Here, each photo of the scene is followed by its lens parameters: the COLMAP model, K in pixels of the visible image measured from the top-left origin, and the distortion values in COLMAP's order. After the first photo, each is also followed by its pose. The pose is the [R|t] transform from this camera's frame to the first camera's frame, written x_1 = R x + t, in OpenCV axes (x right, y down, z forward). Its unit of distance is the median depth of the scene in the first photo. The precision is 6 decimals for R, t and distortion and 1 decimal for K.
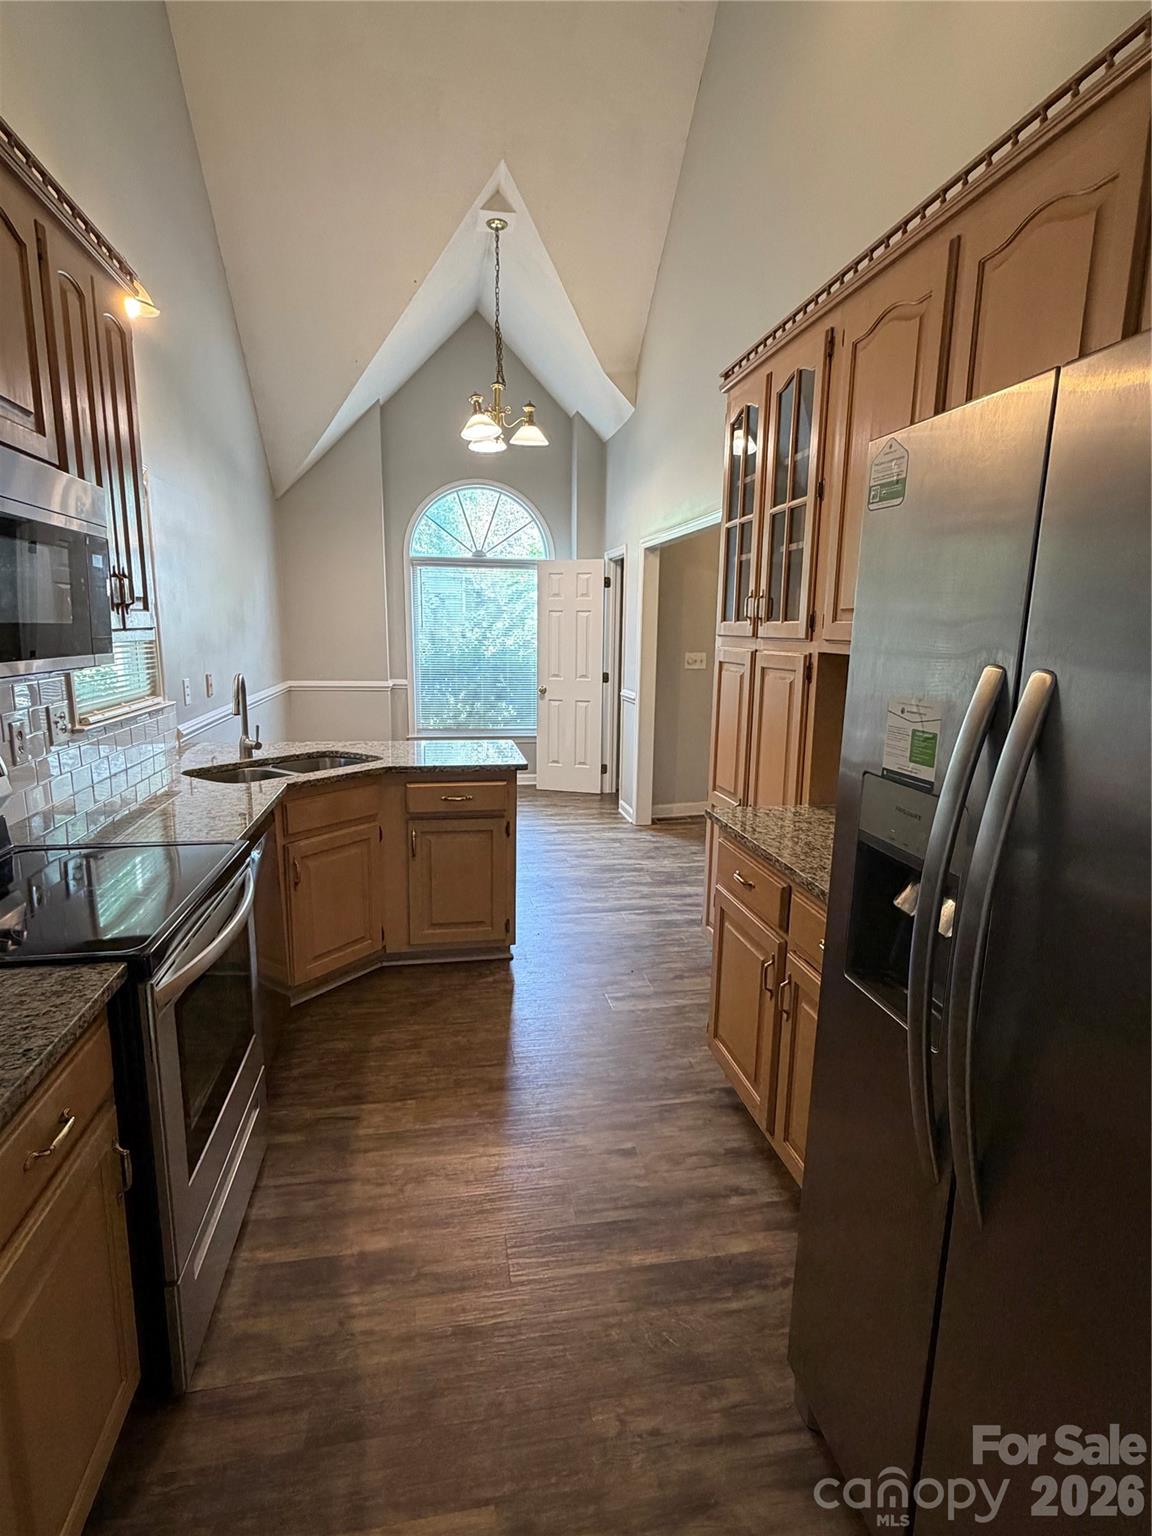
lens RADIAL K [[771.9, 0, 580.8], [0, 771.9, 771.1], [0, 0, 1]] dist [-0.014908, -0.000759]
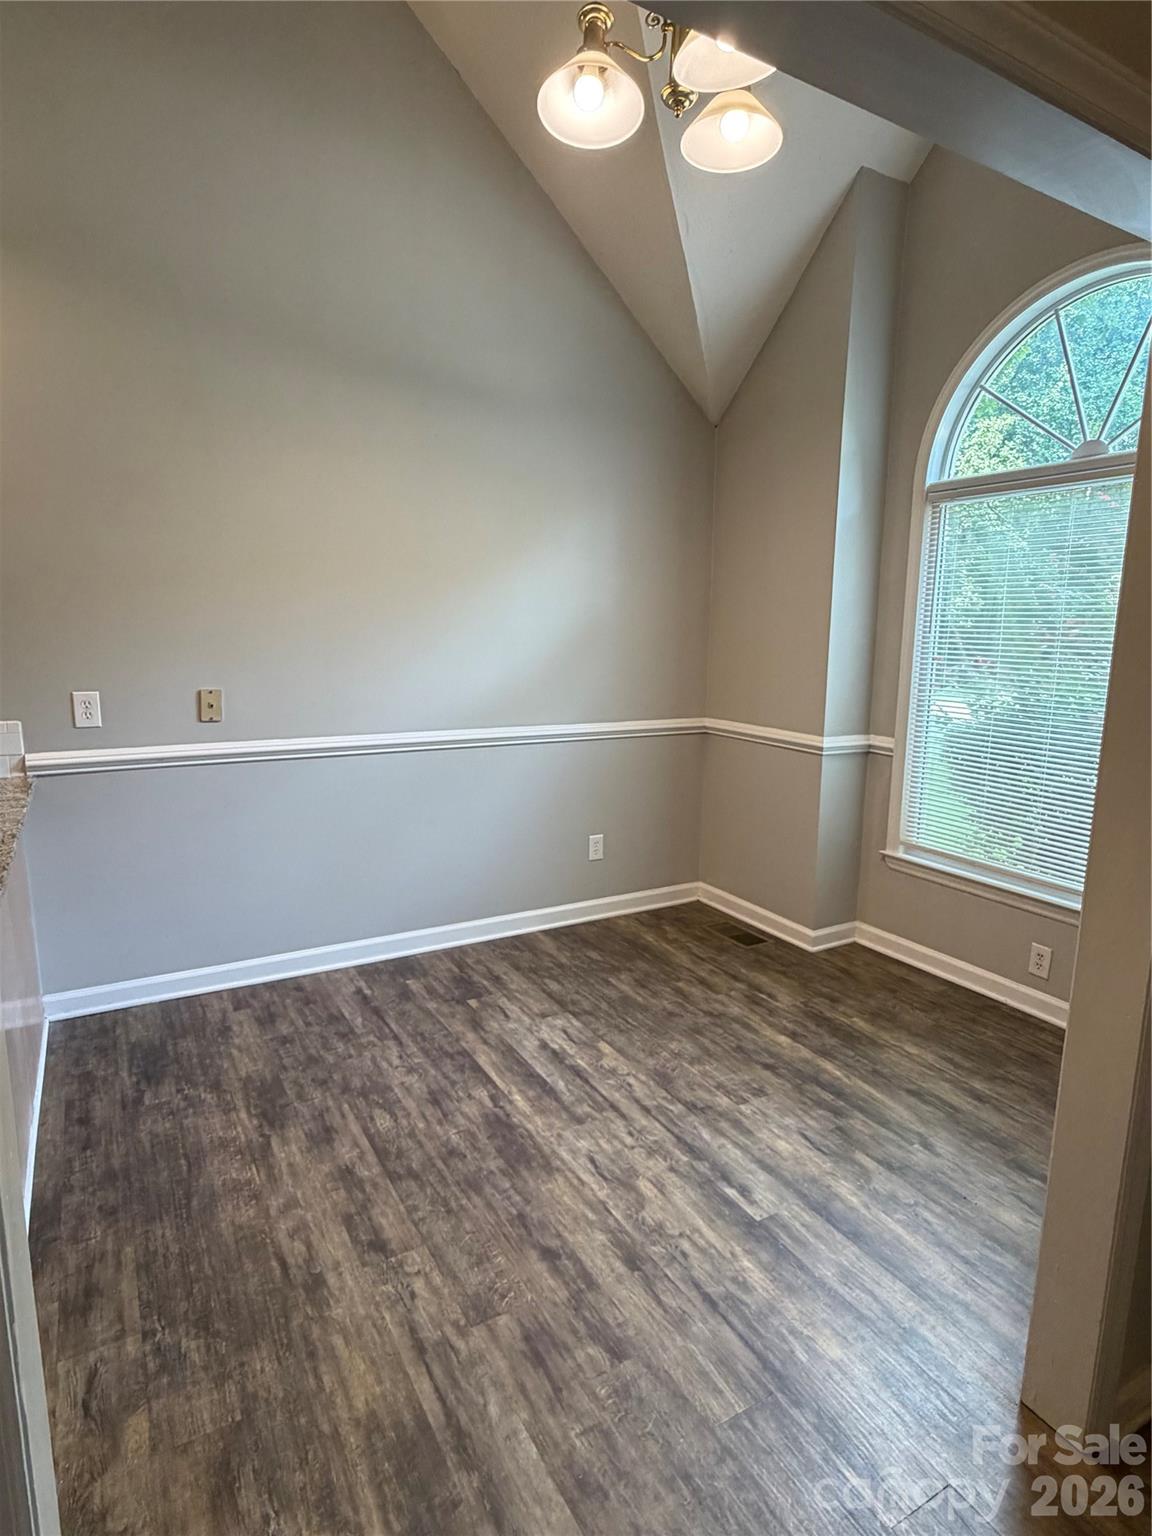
lens RADIAL K [[841.2, 0, 576.0], [0, 841.2, 768.0], [0, 0, 1]] dist [0.001955, -0.000809]
pose [[0.323177, 0.151281, -0.934168, 0.273471], [-0.182420, 0.978585, 0.095365, -0.146125], [0.928590, 0.139591, 0.343853, 0.802887]]
